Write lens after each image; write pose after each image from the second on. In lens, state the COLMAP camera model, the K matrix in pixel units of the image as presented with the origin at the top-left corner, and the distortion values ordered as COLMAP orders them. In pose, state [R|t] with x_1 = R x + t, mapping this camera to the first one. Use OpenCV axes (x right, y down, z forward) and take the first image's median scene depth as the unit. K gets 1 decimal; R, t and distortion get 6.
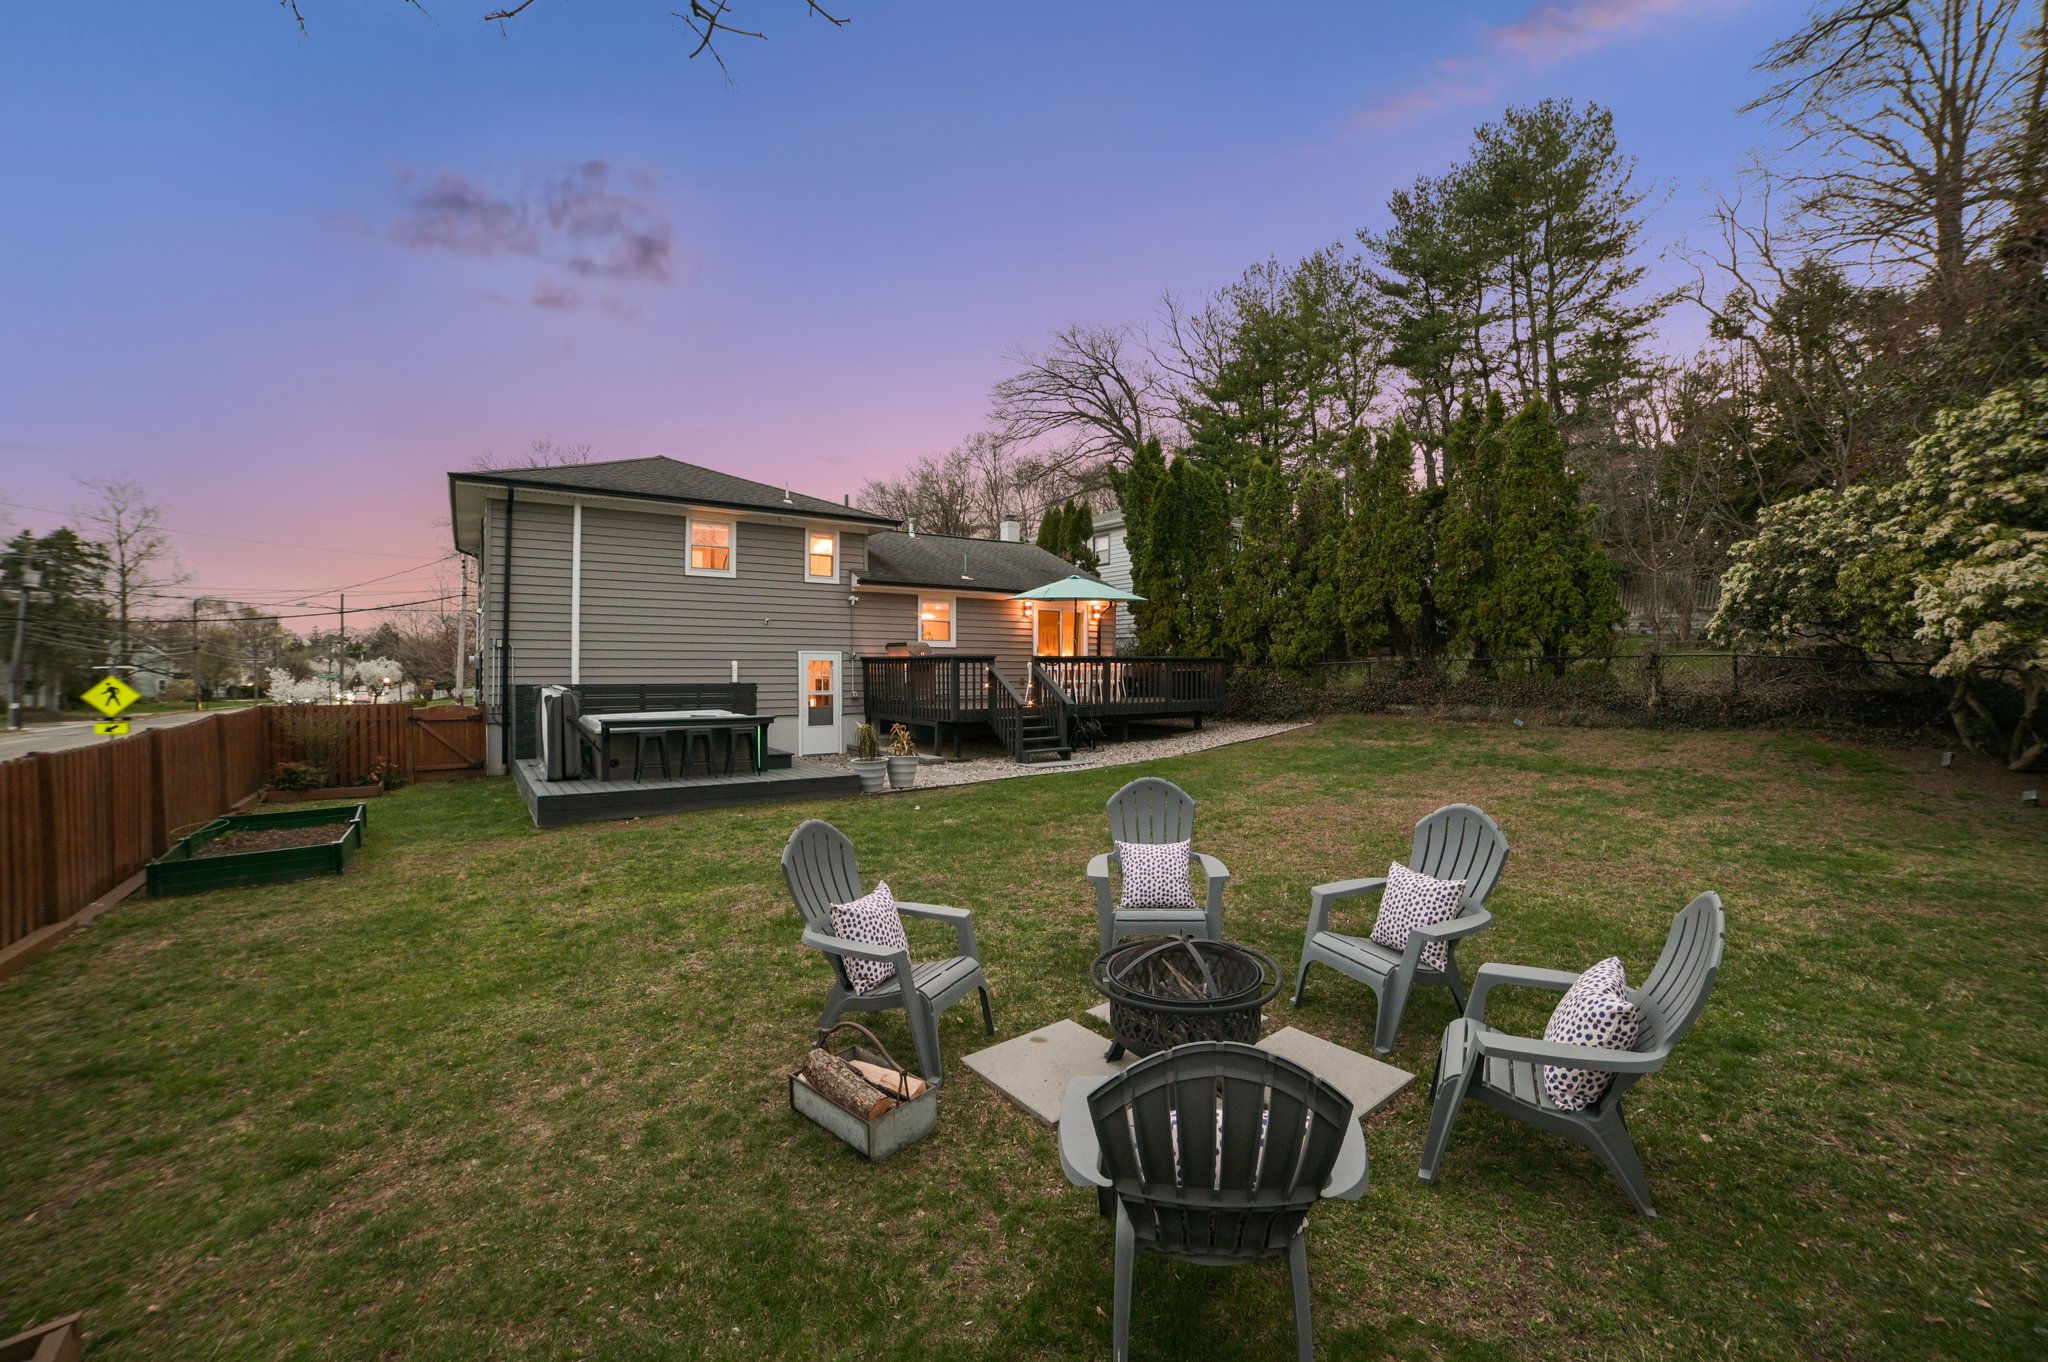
lens RADIAL K [[837.0, 0, 1038.1], [0, 837.0, 735.3], [0, 0, 1]] dist [-0.067674, 0.017933]
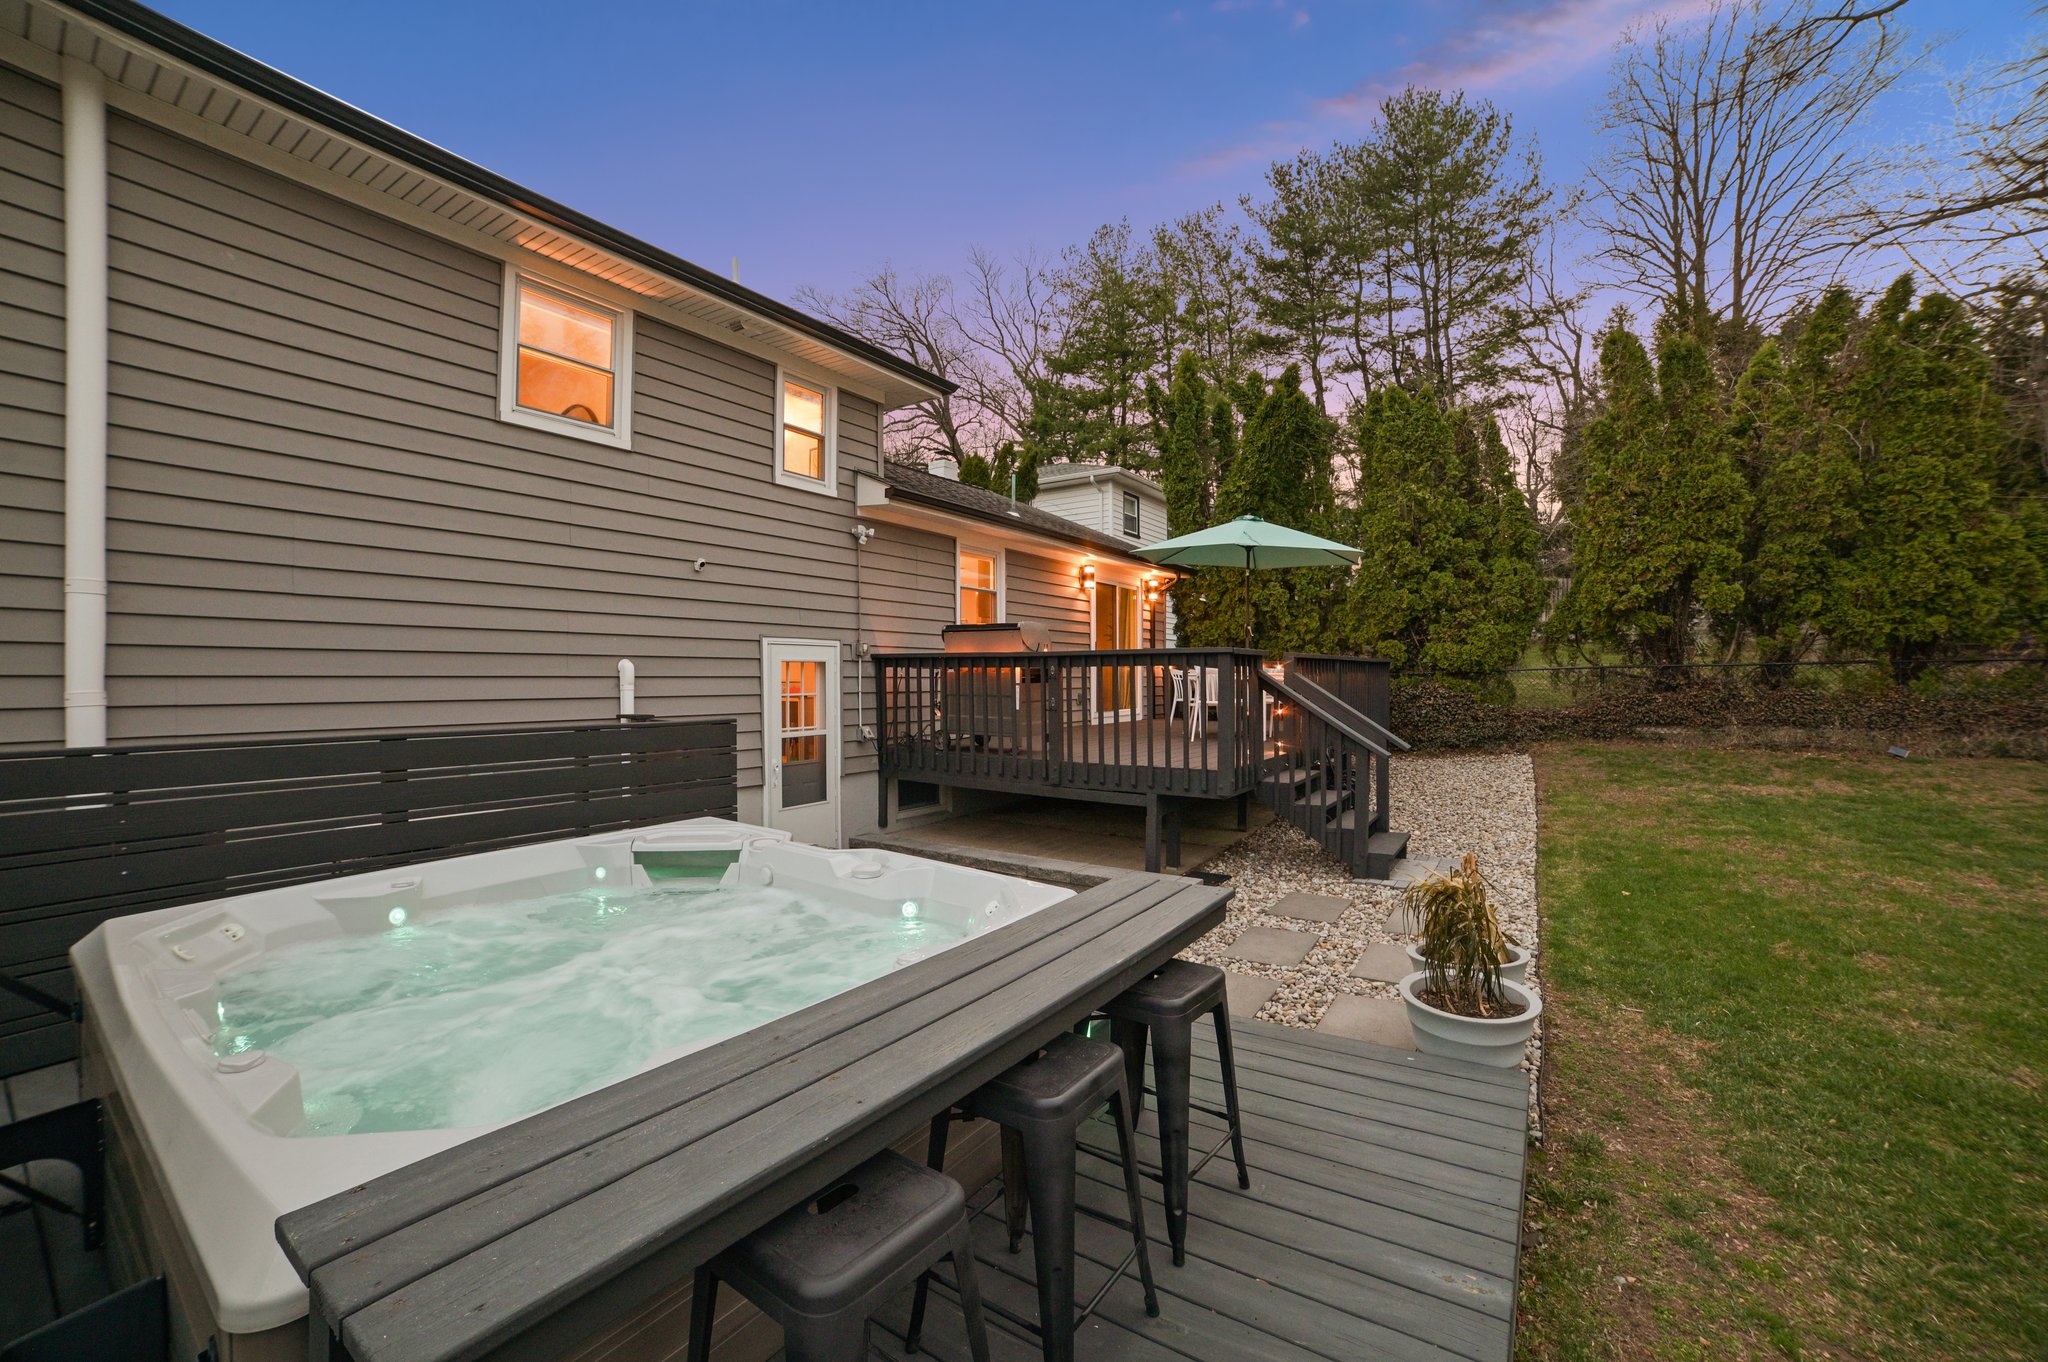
lens RADIAL K [[825.3, 0, 1031.2], [0, 825.3, 680.9], [0, 0, 1]] dist [-0.060409, 0.026884]
pose [[0.930511, -0.002576, 0.366256, -0.303605], [0.028764, 0.997401, -0.066063, -0.044865], [-0.365133, 0.072008, 0.928166, 0.532505]]
